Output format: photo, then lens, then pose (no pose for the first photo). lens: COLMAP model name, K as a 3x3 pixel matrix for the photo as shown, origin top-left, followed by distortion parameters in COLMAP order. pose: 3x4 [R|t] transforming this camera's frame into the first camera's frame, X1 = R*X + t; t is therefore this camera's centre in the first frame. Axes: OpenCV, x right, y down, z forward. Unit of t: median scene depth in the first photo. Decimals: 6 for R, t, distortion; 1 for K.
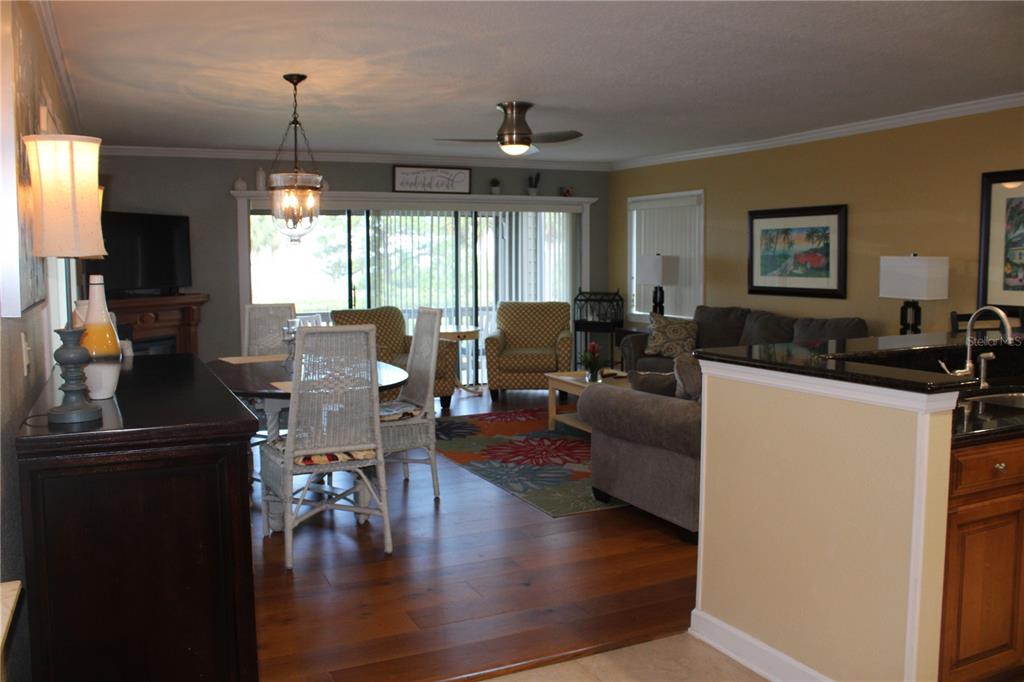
lens RADIAL K [[861.4, 0, 512.0], [0, 861.4, 341.0], [0, 0, 1]] dist [-0.161218, 0.164359]
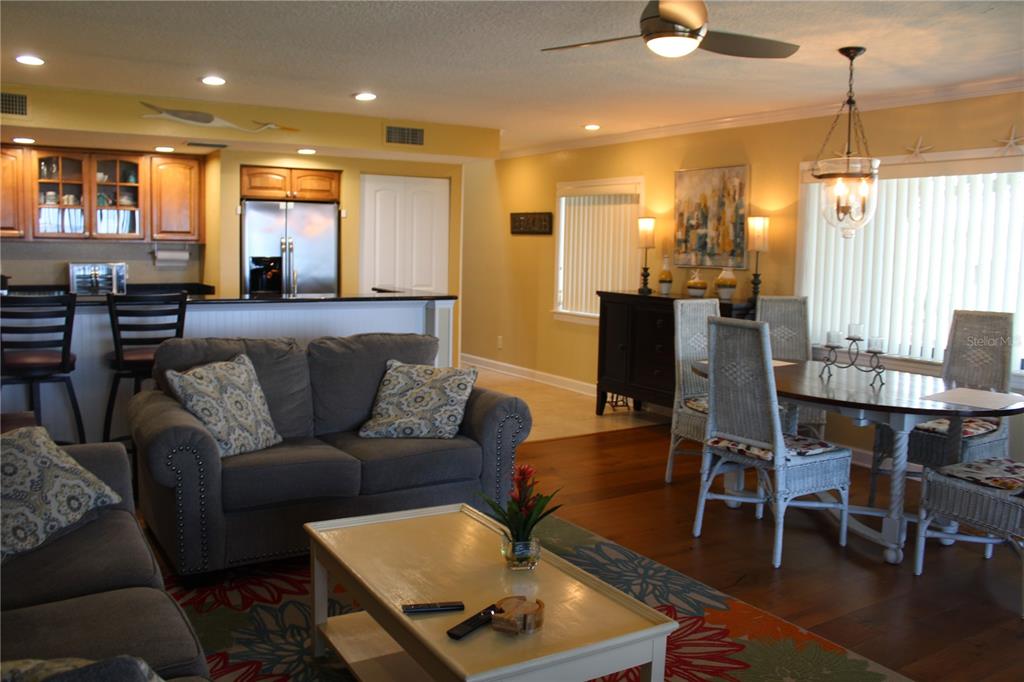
lens RADIAL K [[861.4, 0, 512.0], [0, 861.4, 341.0], [0, 0, 1]] dist [-0.161218, 0.164359]
pose [[-0.993824, -0.001762, -0.110951, 0.113015], [-0.024711, 0.978280, 0.205810, -0.105251], [0.108179, 0.207281, -0.972282, 1.072165]]
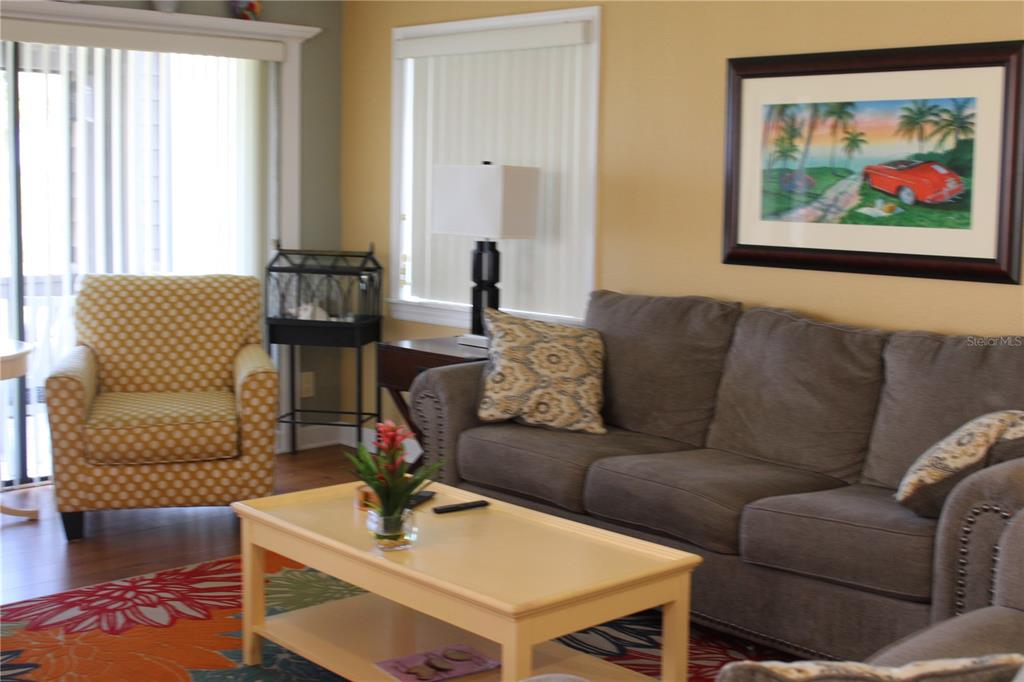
lens RADIAL K [[1367.0, 0, 510.5], [0, 1367.0, 329.6], [0, 0, 1]] dist [-0.059108, -0.001012]
pose [[0.954489, -0.010233, 0.298070, -0.013866], [0.005495, 0.999845, 0.016728, -0.032845], [-0.298195, -0.014329, 0.954397, 0.379403]]
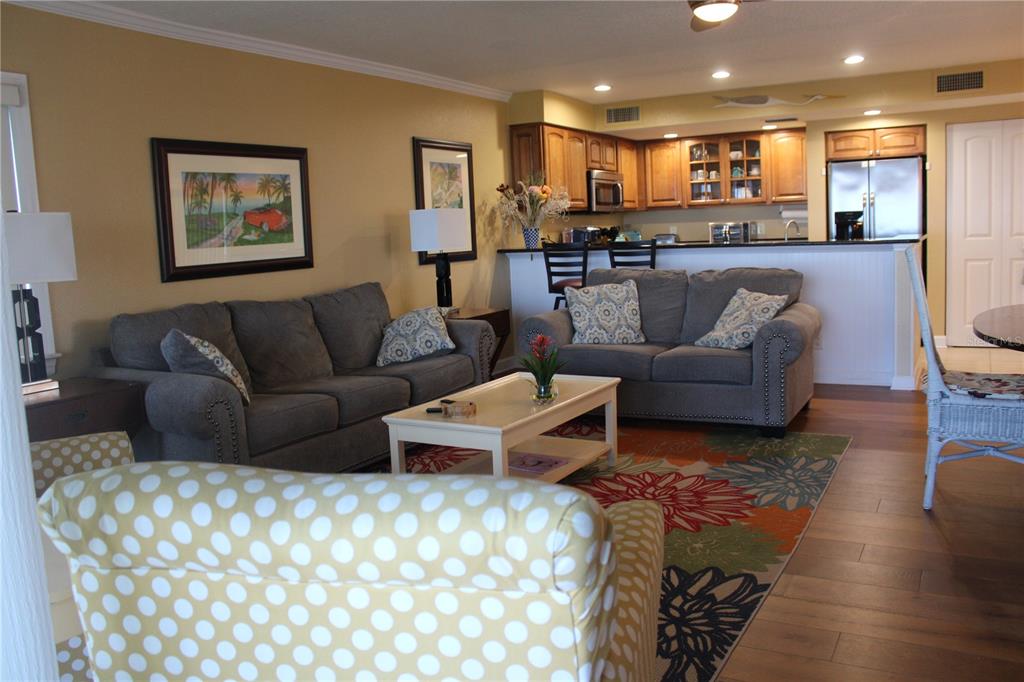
lens RADIAL K [[861.4, 0, 512.0], [0, 861.4, 341.0], [0, 0, 1]] dist [-0.161218, 0.164359]
pose [[-0.575963, -0.071232, 0.814366, -0.302443], [0.130339, 0.975450, 0.177505, -0.081268], [-0.807018, 0.208380, -0.552539, 1.056996]]
